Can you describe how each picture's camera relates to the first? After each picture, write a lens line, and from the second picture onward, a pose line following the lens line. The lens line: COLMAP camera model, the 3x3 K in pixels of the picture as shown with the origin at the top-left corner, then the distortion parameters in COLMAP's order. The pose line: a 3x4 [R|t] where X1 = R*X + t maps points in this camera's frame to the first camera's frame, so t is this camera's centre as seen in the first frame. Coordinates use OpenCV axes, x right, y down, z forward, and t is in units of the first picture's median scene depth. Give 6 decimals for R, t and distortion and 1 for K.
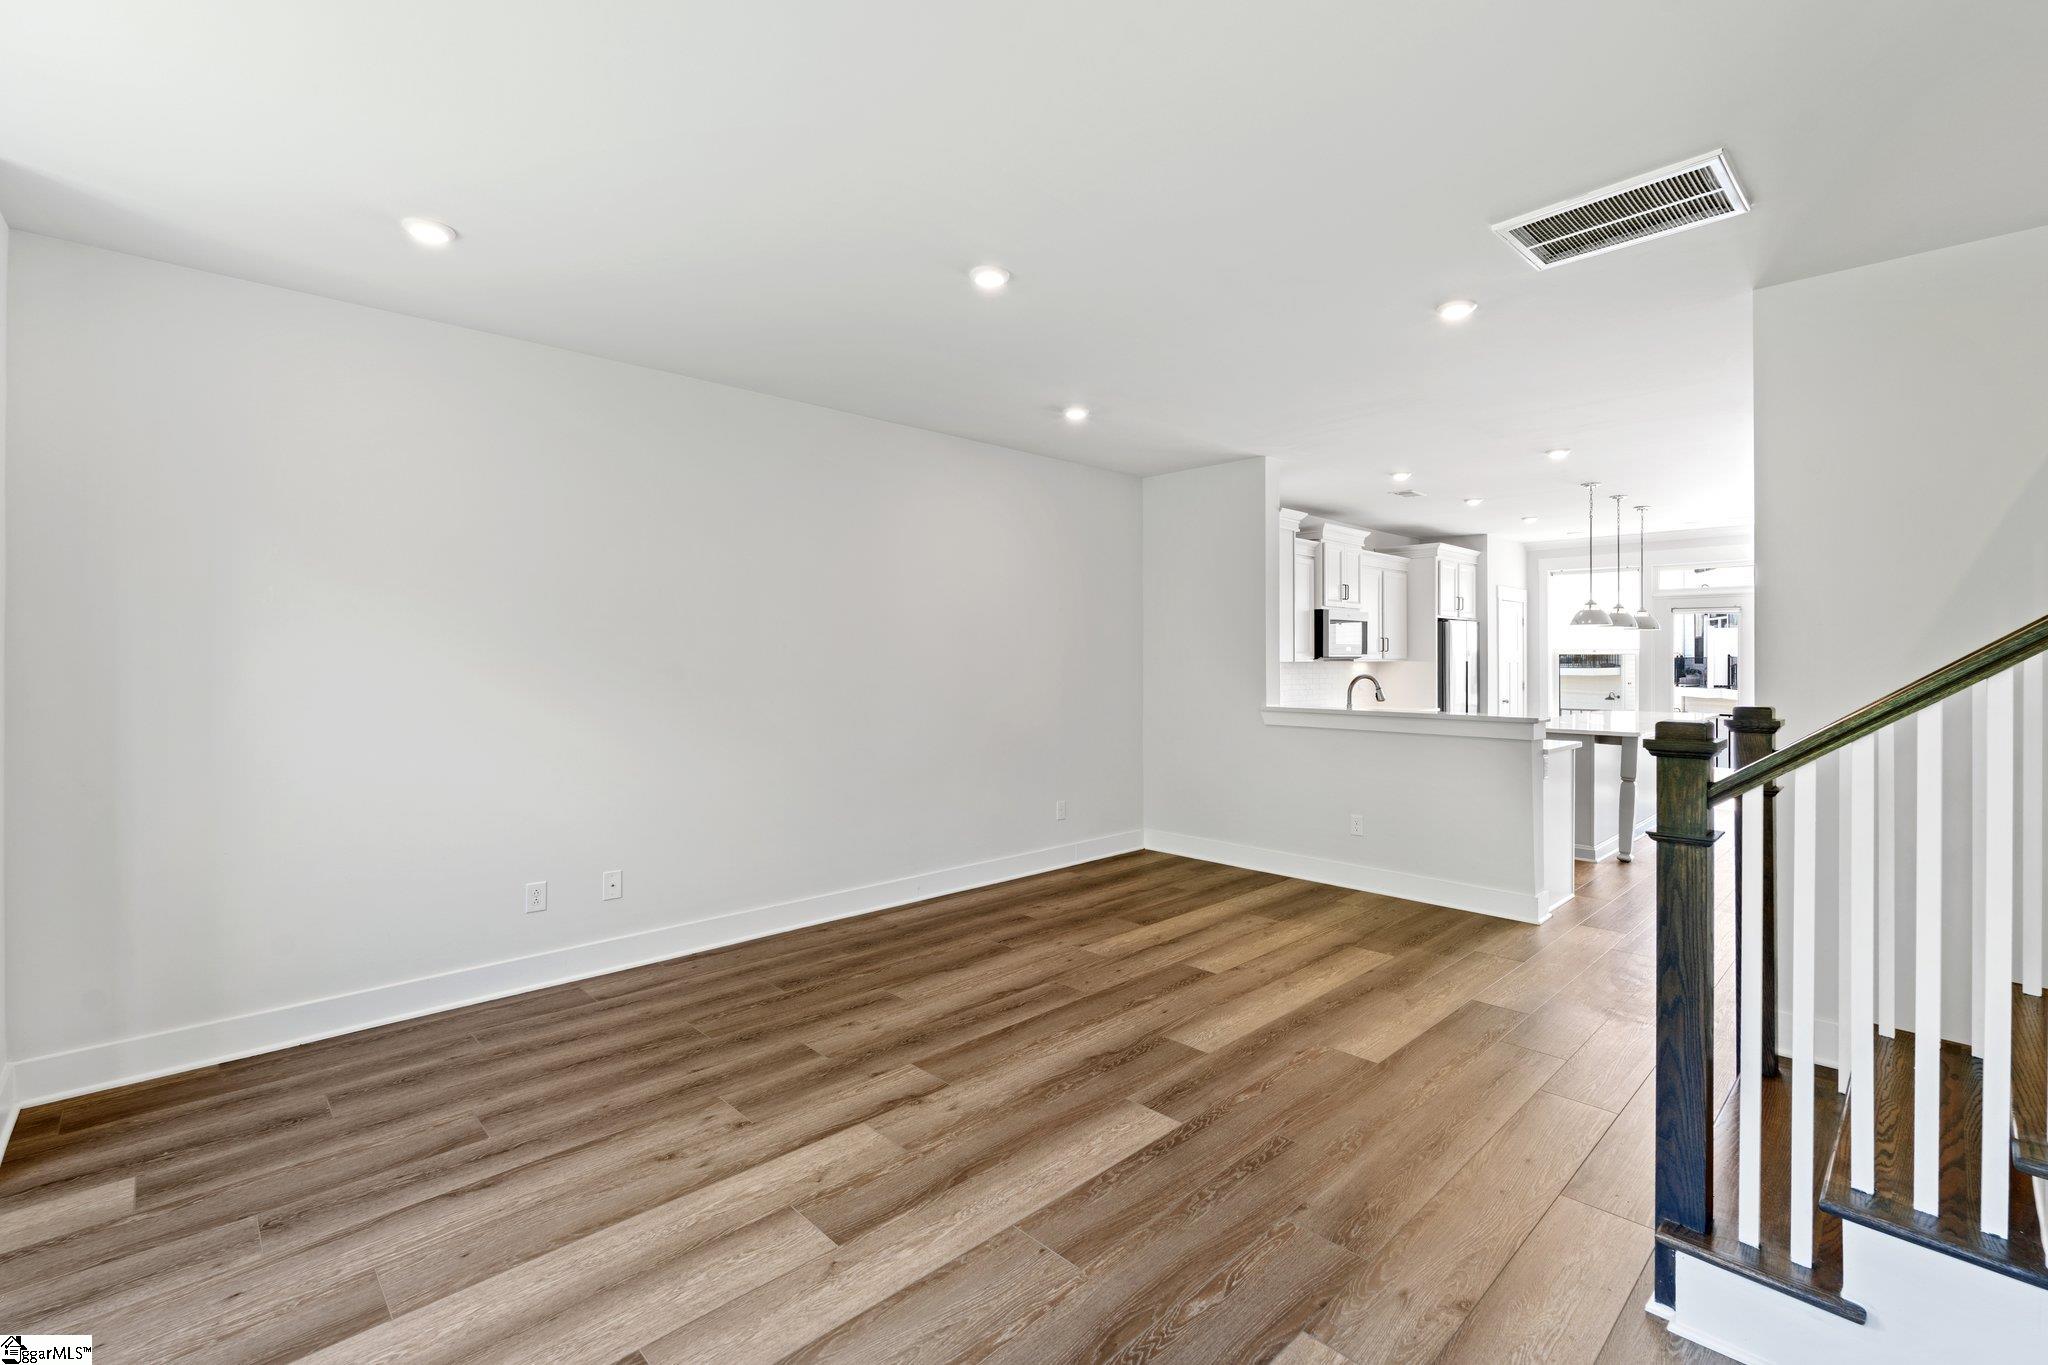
lens RADIAL K [[903.9, 0, 1025.0], [0, 903.9, 668.8], [0, 0, 1]] dist [-0.005161, -0.000255]
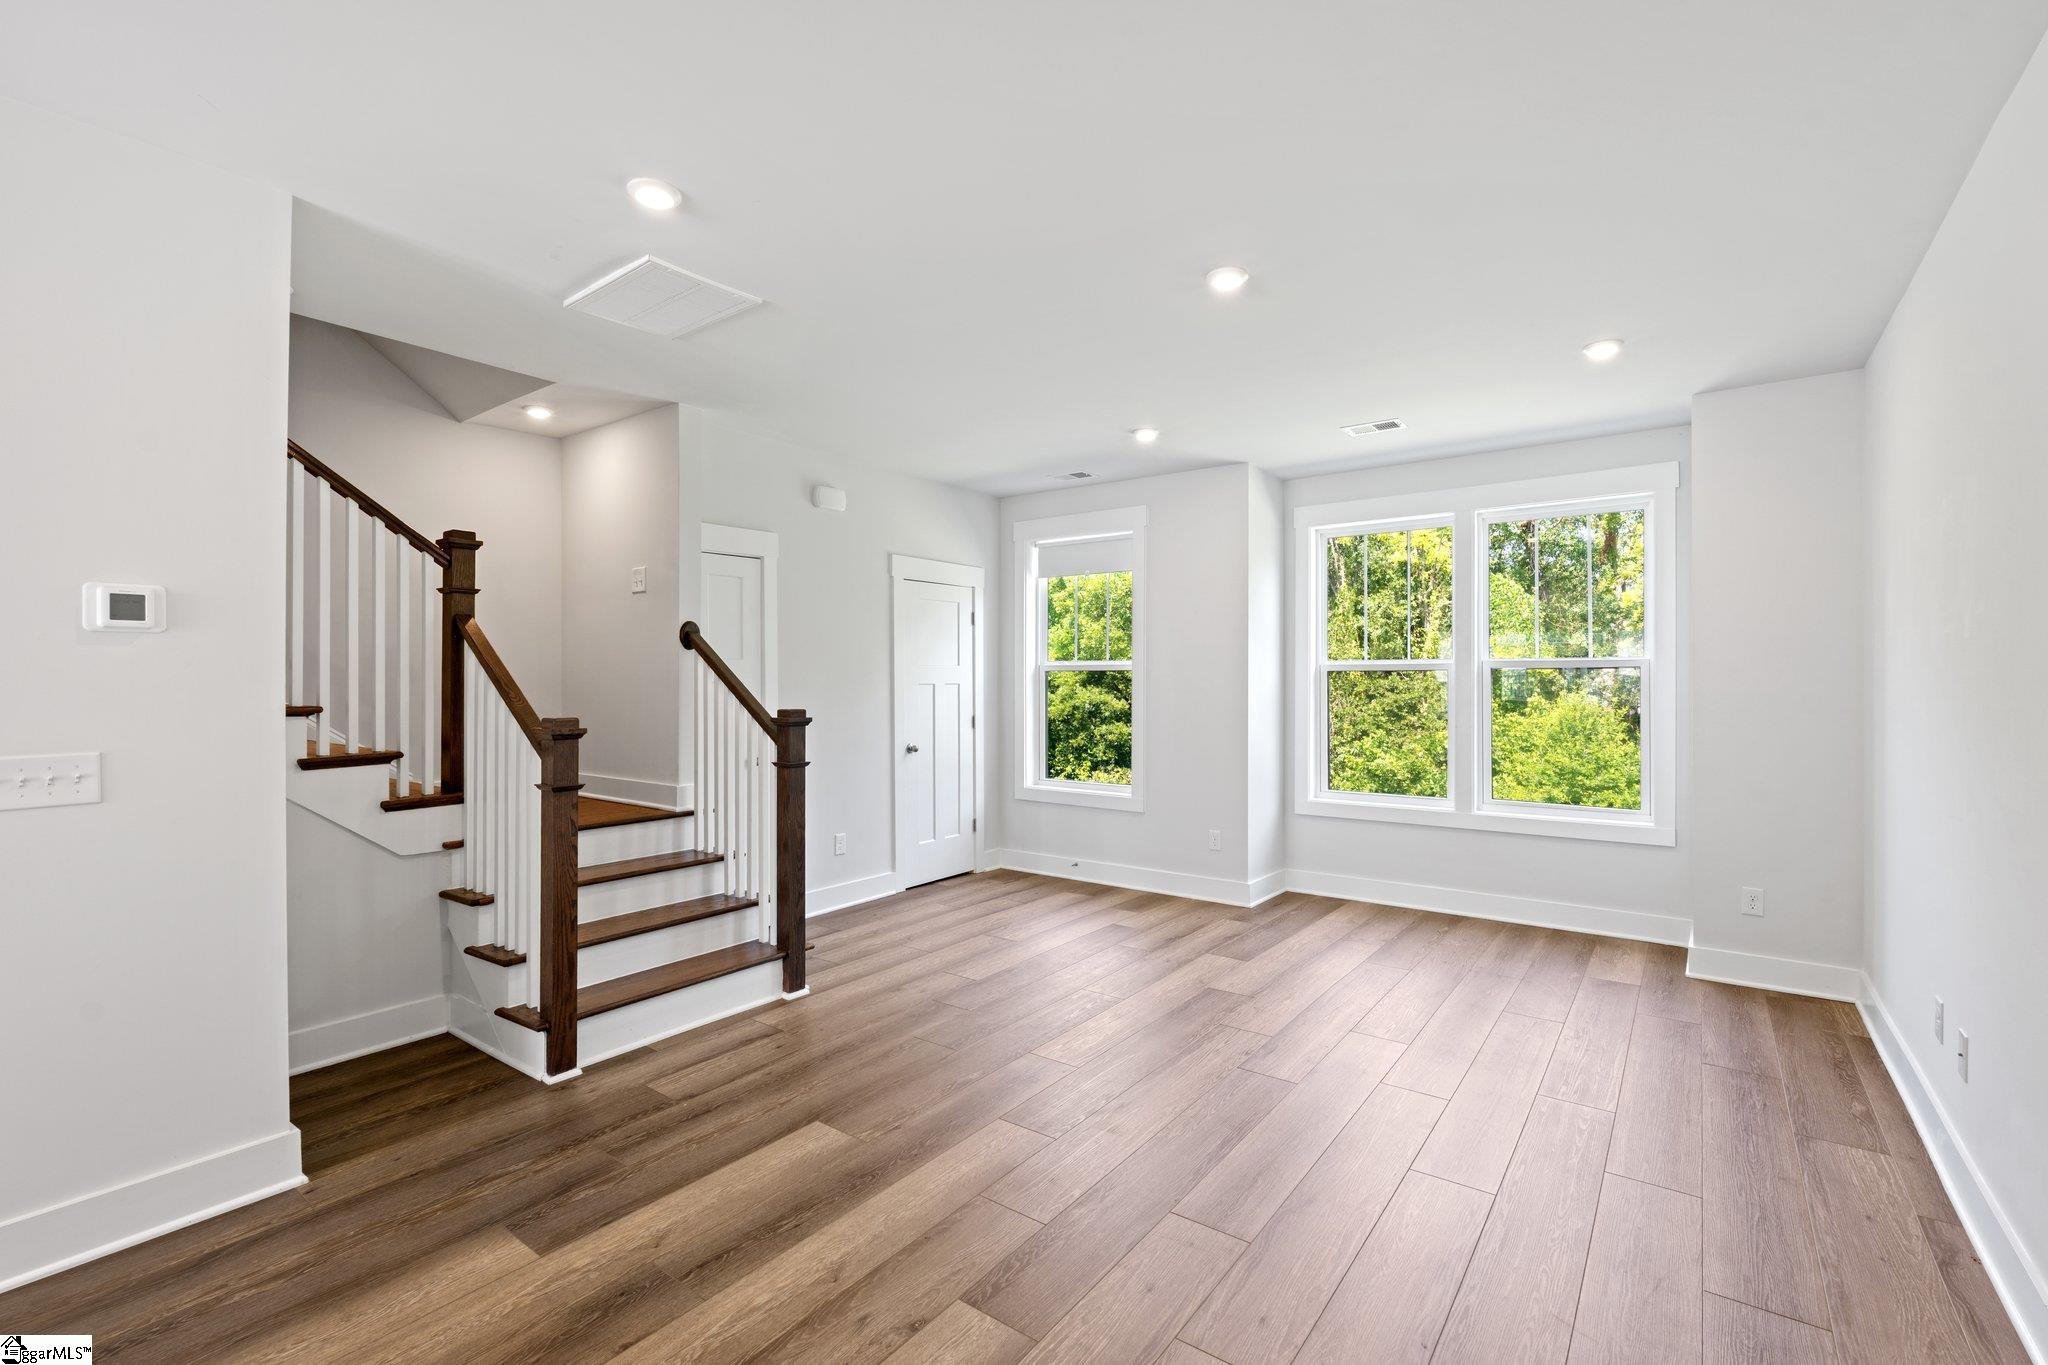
lens RADIAL K [[903.9, 0, 1012.5], [0, 903.9, 679.5], [0, 0, 1]] dist [-0.005161, -0.000255]
pose [[-0.989120, 0.000849, -0.147112, 0.300636], [-0.000821, 0.999936, 0.011290, -0.019628], [0.147112, 0.011288, -0.989055, 1.765361]]
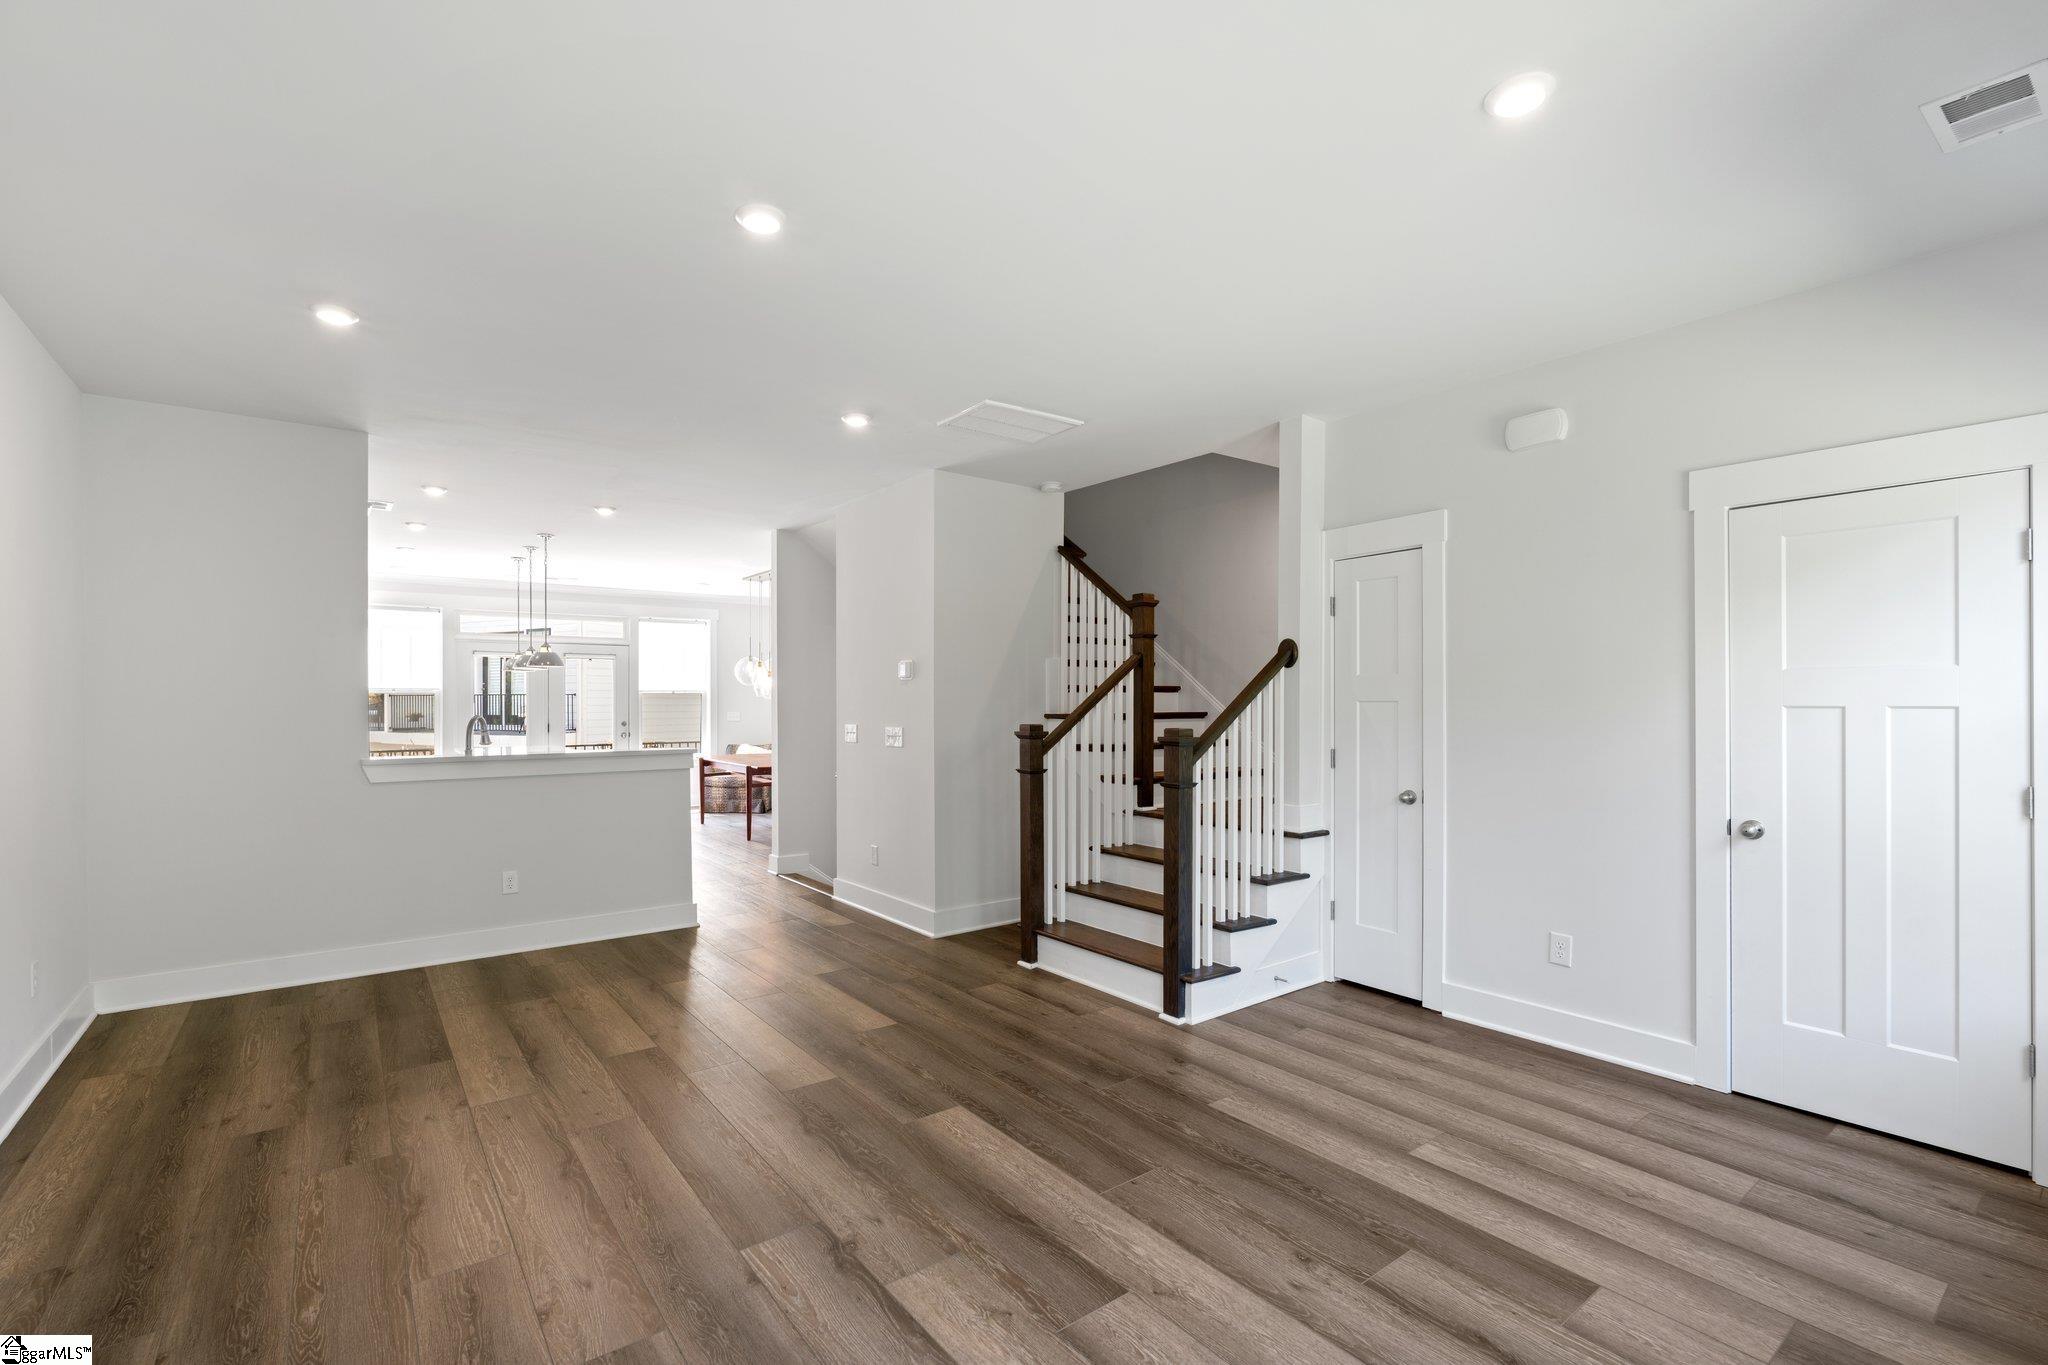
lens RADIAL K [[903.9, 0, 1026.2], [0, 903.9, 694.0], [0, 0, 1]] dist [-0.005161, -0.000255]
pose [[0.110869, 0.006026, 0.993817, -0.752906], [0.010185, 0.999922, -0.007199, -0.003448], [-0.993783, 0.010920, 0.110799, 0.624339]]
